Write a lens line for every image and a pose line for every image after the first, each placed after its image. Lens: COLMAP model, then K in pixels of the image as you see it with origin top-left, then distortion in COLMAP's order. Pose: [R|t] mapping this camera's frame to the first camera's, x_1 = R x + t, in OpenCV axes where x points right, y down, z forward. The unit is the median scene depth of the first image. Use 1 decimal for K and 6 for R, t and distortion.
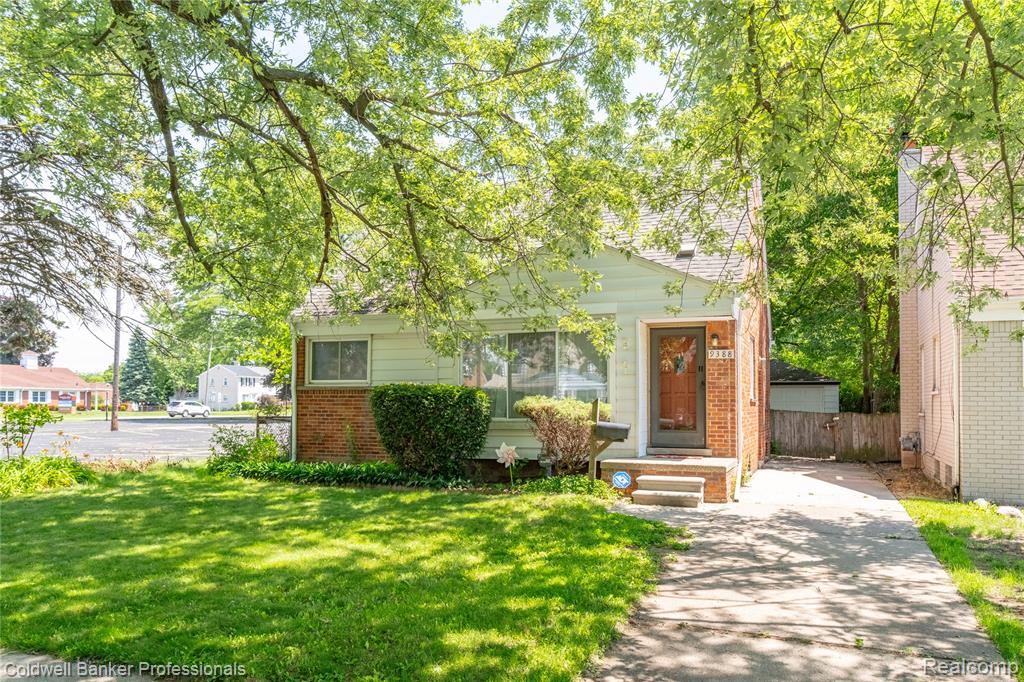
lens RADIAL K [[793.9, 0, 516.6], [0, 793.9, 344.5], [0, 0, 1]] dist [0.006116, -0.014822]
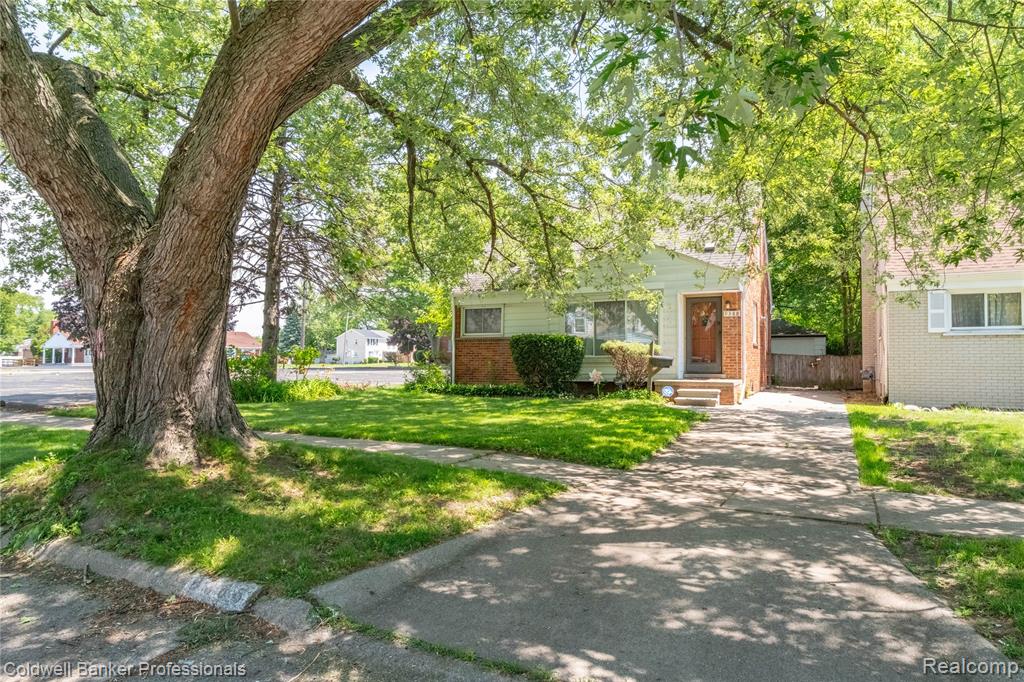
lens RADIAL K [[623.4, 0, 513.0], [0, 623.4, 333.6], [0, 0, 1]] dist [-0.015853, 0.001855]
pose [[0.994594, -0.006110, -0.103657, -0.045171], [0.009726, 0.999360, 0.034419, 0.005144], [0.103380, -0.035241, 0.994017, -0.266362]]
